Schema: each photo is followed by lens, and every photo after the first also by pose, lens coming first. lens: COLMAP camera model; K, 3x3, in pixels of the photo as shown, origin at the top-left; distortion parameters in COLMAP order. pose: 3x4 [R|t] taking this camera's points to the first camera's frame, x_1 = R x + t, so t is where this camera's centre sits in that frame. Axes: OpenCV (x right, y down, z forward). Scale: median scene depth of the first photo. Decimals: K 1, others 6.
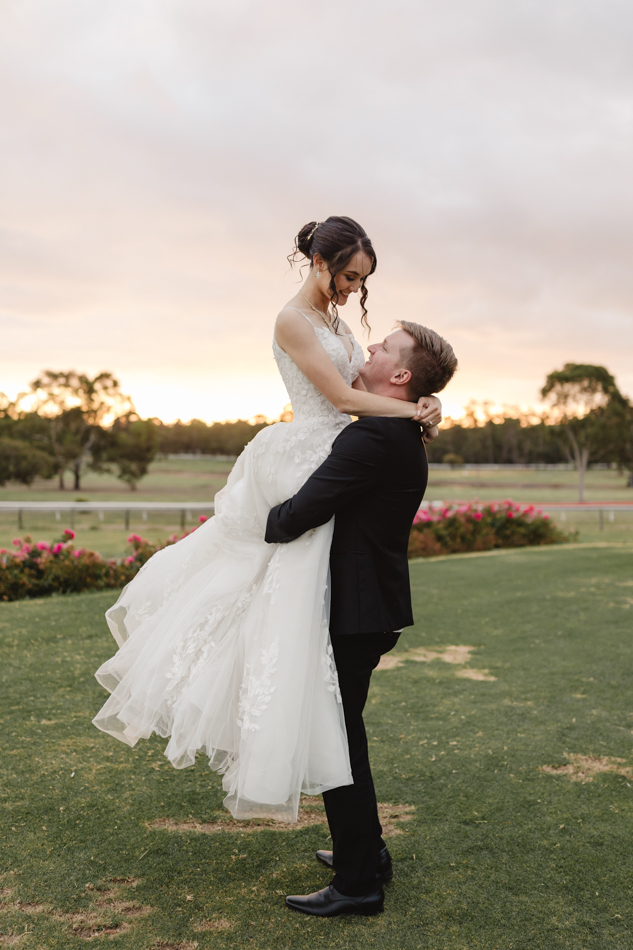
lens RADIAL K [[902.0, 0, 316.5], [0, 902.0, 475.0], [0, 0, 1]] dist [-0.005638, -0.003158]
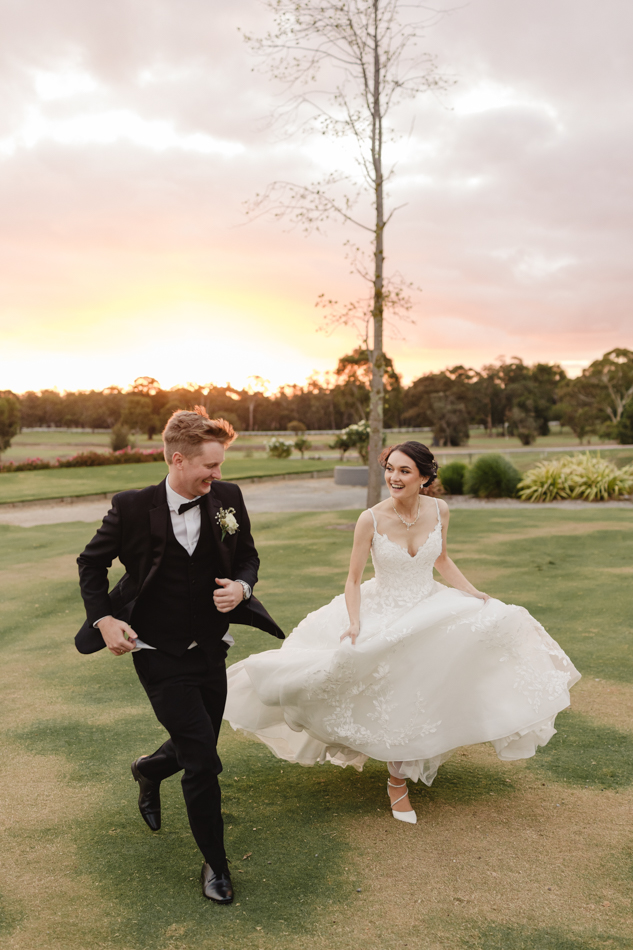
lens RADIAL K [[961.9, 0, 316.5], [0, 961.9, 475.0], [0, 0, 1]] dist [0.001474, 0.003436]
pose [[0.989997, -0.030918, 0.137659, 0.025634], [0.026339, 0.999042, 0.034960, 0.002520], [-0.138608, -0.030984, 0.989863, -0.244375]]
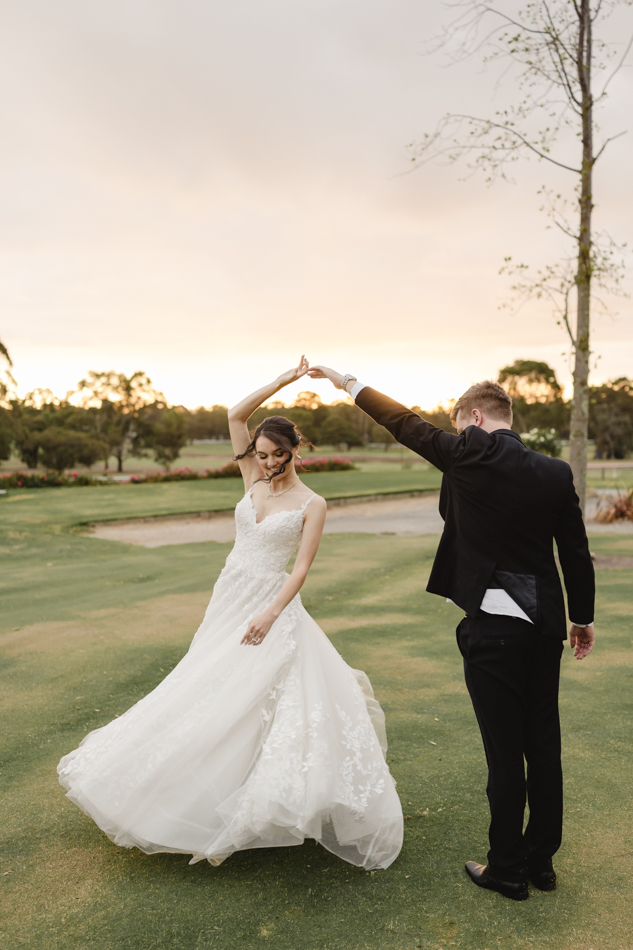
lens RADIAL K [[922.1, 0, 316.5], [0, 922.1, 475.0], [0, 0, 1]] dist [0.000001, -0.006219]
pose [[0.999366, -0.021263, -0.028570, 0.027626], [0.021801, 0.999588, 0.018652, 0.003293], [0.028162, -0.019263, 0.999418, -0.205169]]
